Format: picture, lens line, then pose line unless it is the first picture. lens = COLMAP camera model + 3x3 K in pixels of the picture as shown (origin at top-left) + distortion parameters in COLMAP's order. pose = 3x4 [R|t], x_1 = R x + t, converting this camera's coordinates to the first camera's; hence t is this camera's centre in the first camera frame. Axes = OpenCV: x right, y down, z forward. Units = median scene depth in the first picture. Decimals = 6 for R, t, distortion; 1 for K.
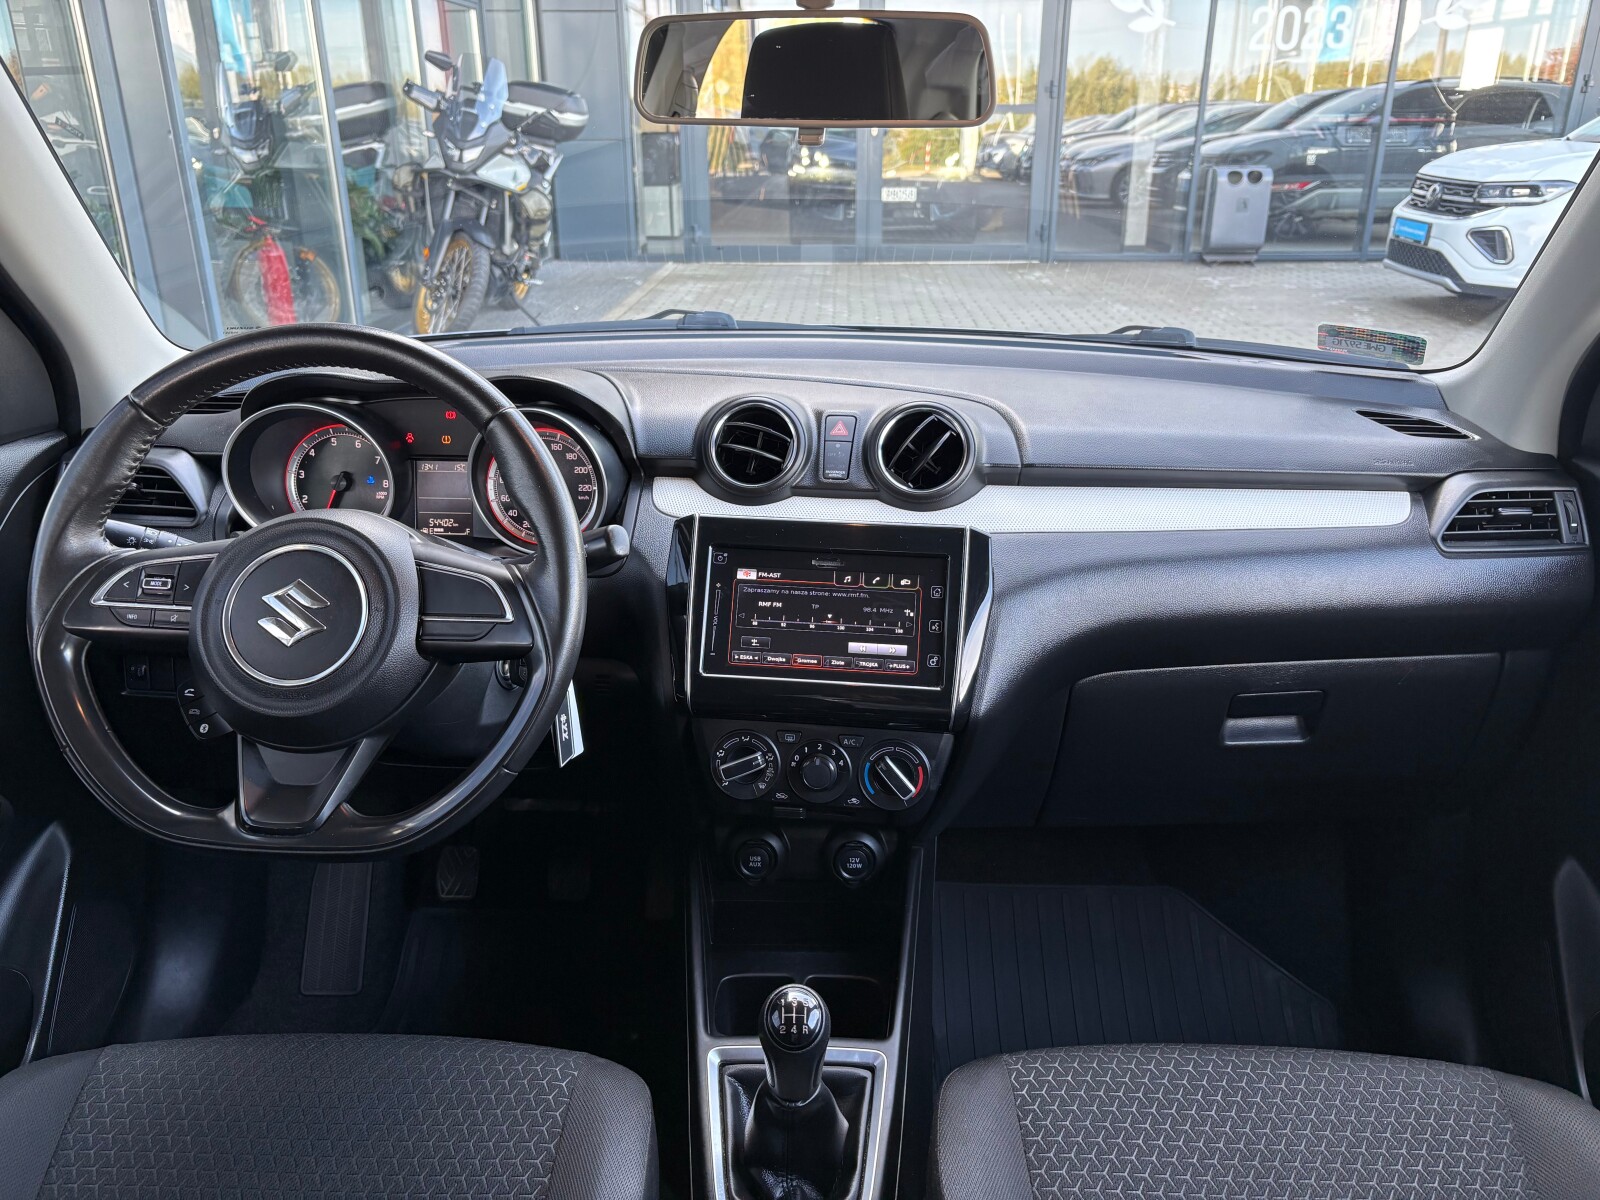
lens RADIAL K [[1215.0, 0, 798.6], [0, 1215.0, 602.8], [0, 0, 1]] dist [0.028772, -0.032967]
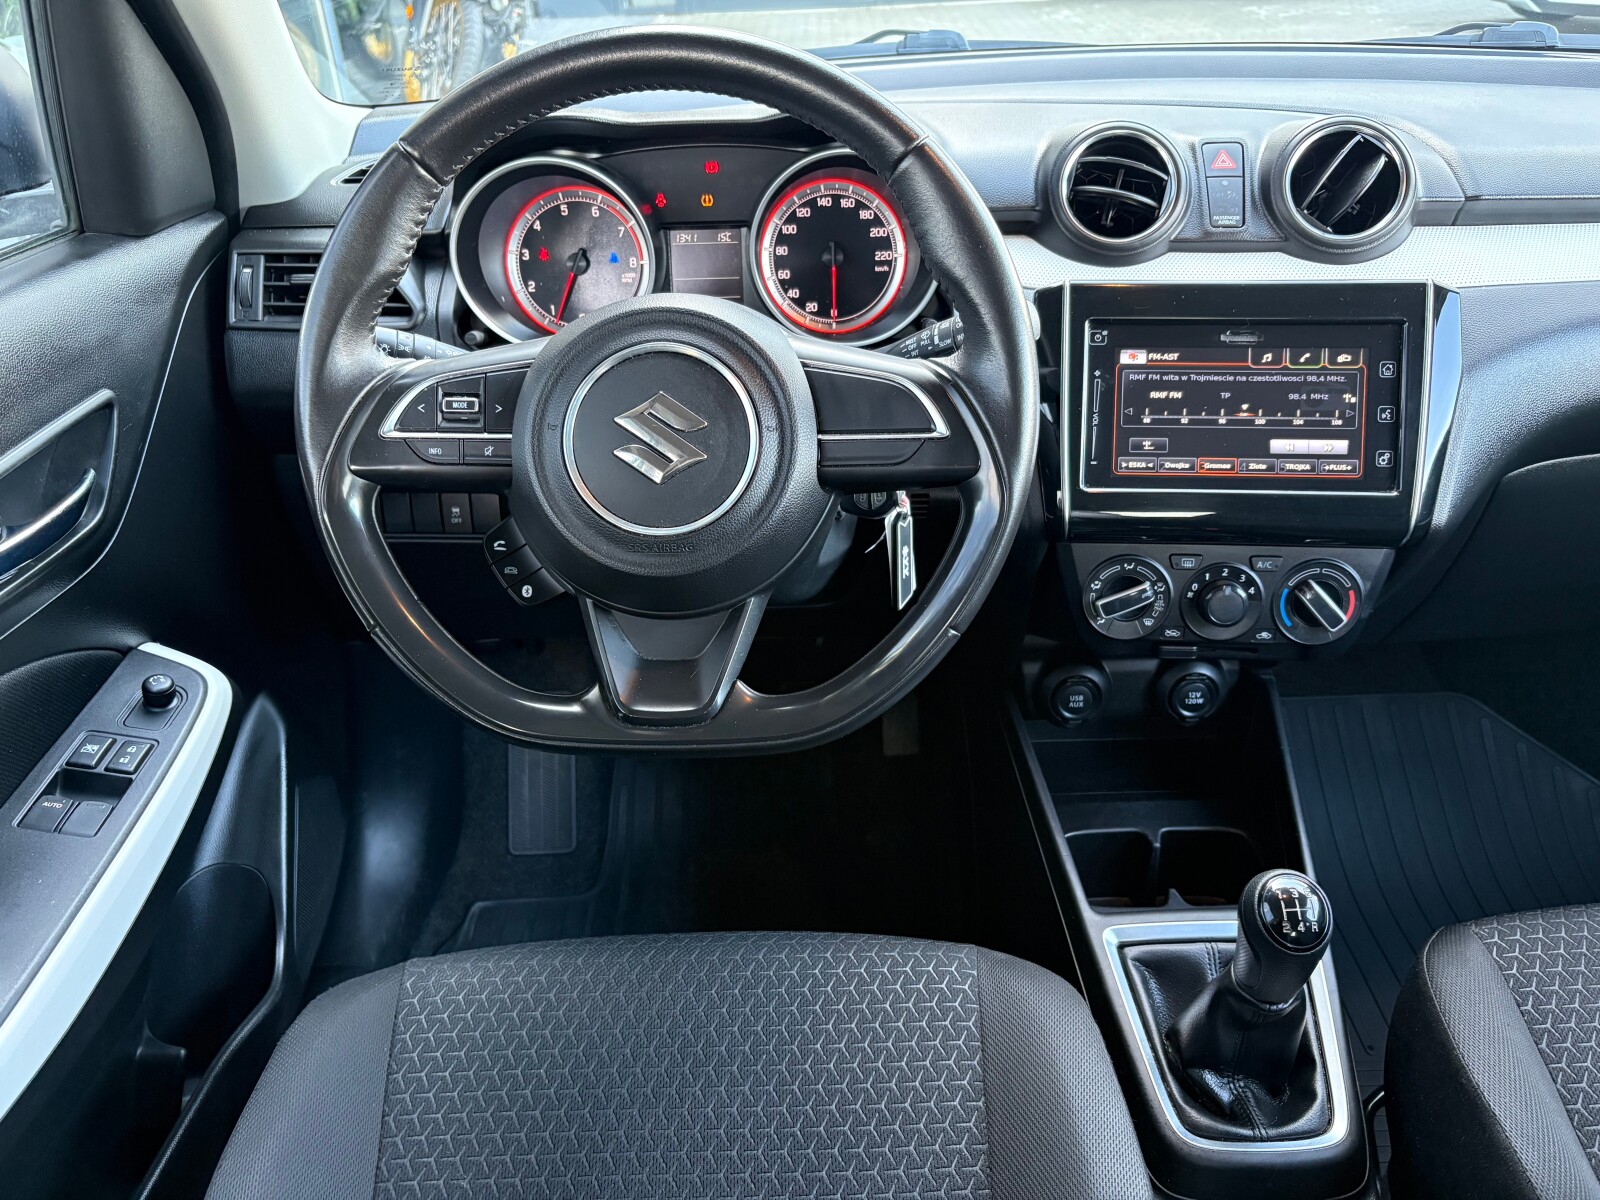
lens RADIAL K [[1215.0, 0, 788.7], [0, 1215.0, 605.5], [0, 0, 1]] dist [0.028772, -0.032967]
pose [[0.998991, -0.044852, 0.002154, -0.263514], [0.043780, 0.983534, 0.175343, -0.013583], [-0.009983, -0.175071, 0.984505, 0.191617]]
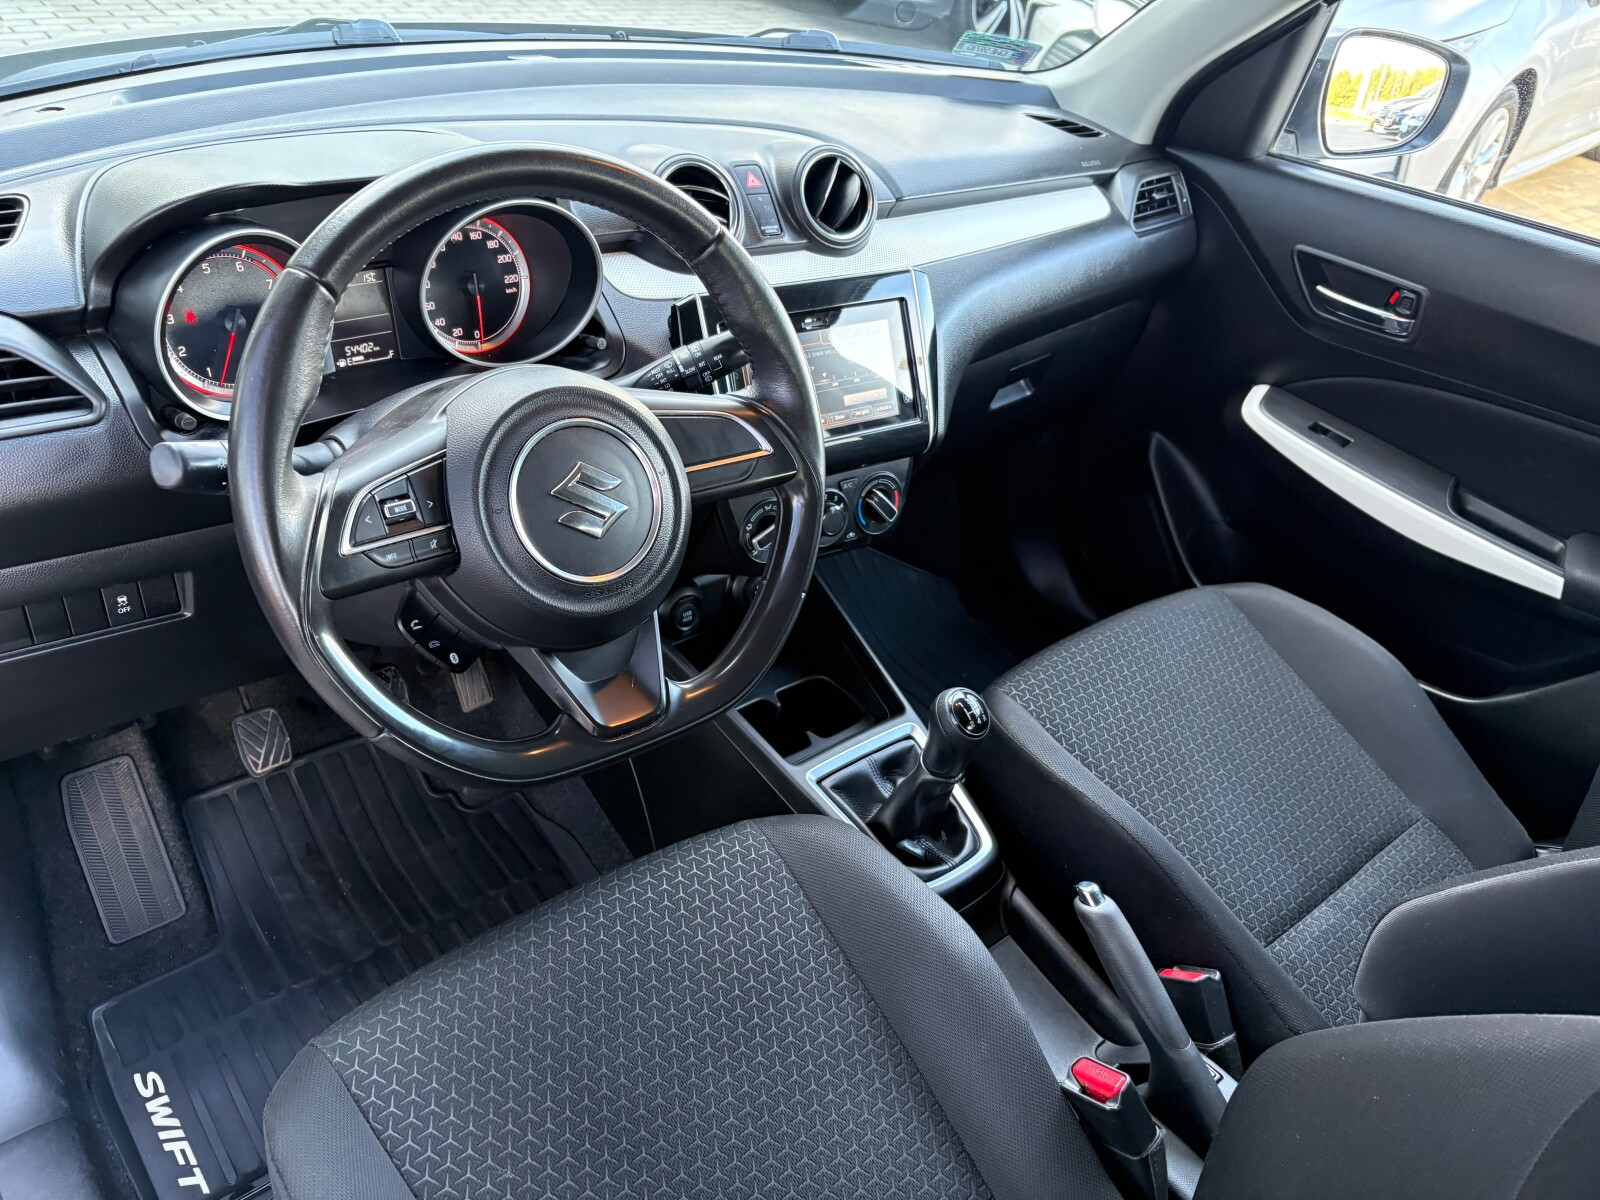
lens RADIAL K [[1215.0, 0, 786.0], [0, 1215.0, 600.5], [0, 0, 1]] dist [0.028772, -0.032967]
pose [[0.752949, -0.306229, 0.582487, -0.646208], [0.127687, 0.936295, 0.327182, -0.148278], [-0.645572, -0.171975, 0.744084, 0.184092]]
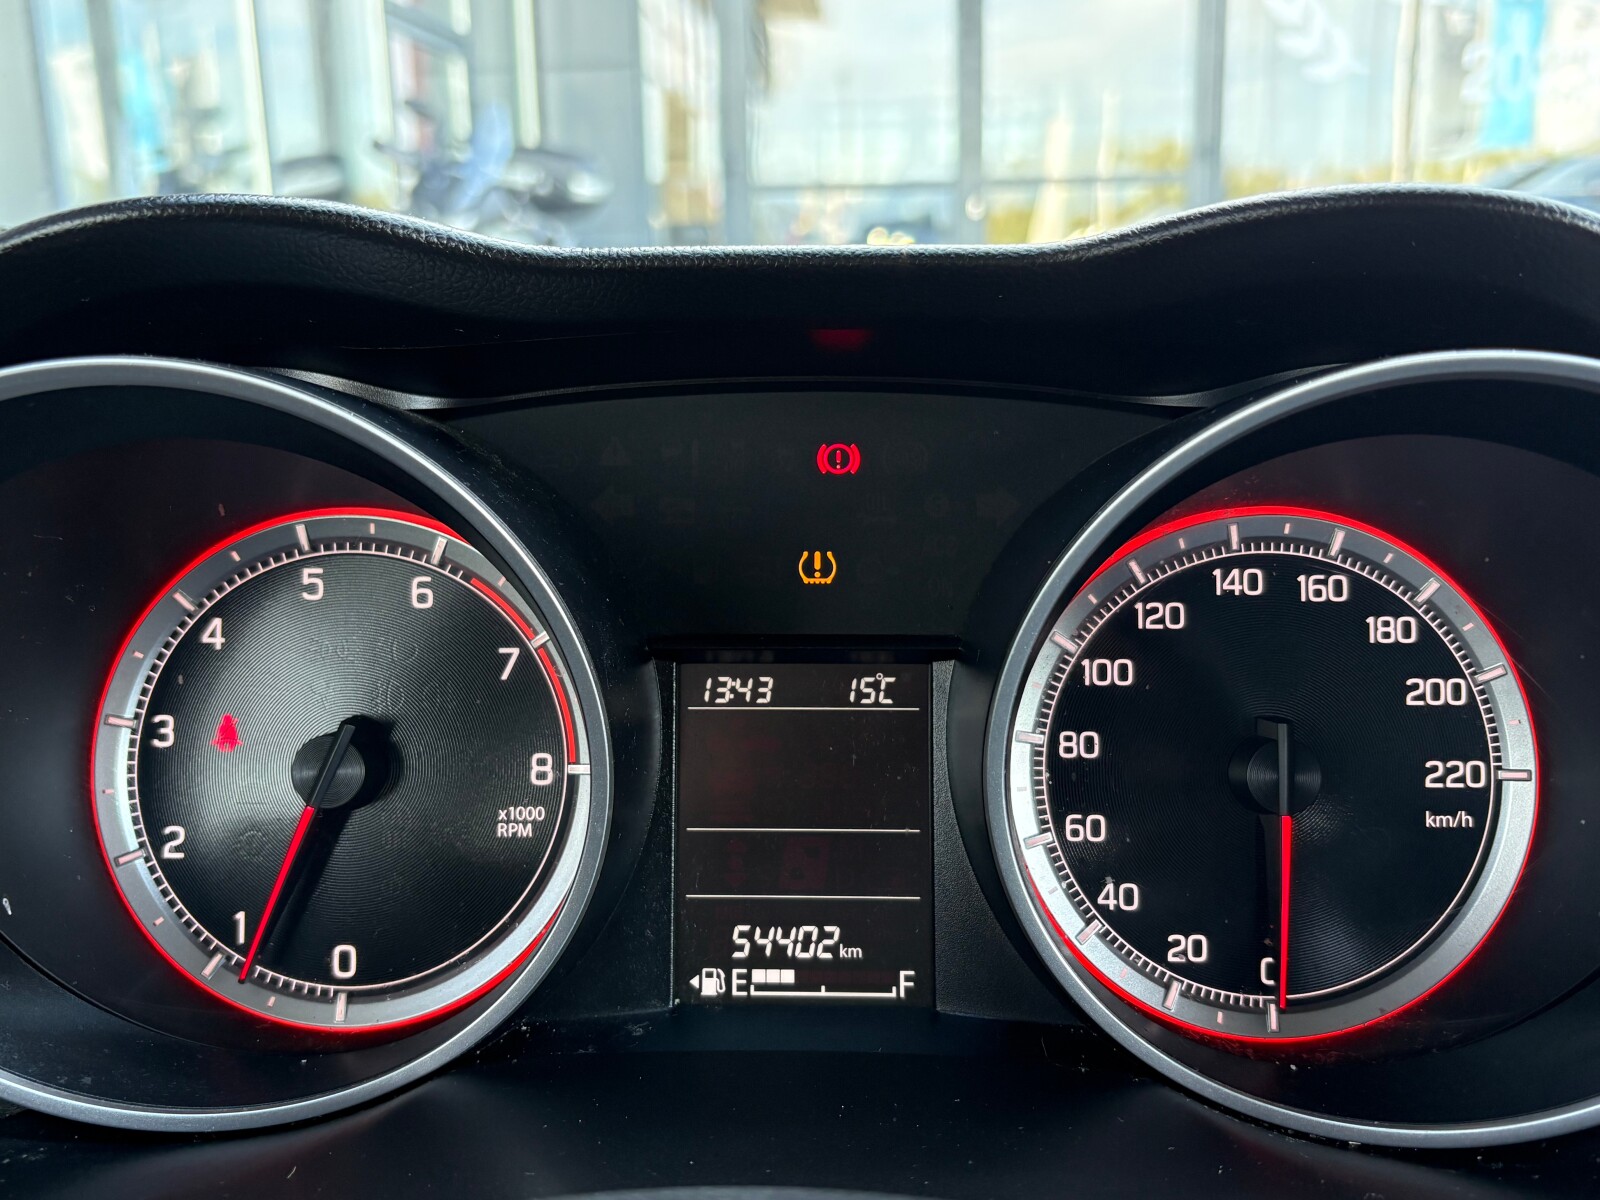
lens RADIAL K [[1530.5, 0, 788.3], [0, 1530.5, 594.0], [0, 0, 1]] dist [0.006740, 0.000000]
pose [[0.999656, -0.014132, -0.022102, -0.303967], [0.010788, 0.989418, -0.144690, -0.093691], [0.023913, 0.144401, 0.989230, 0.764673]]
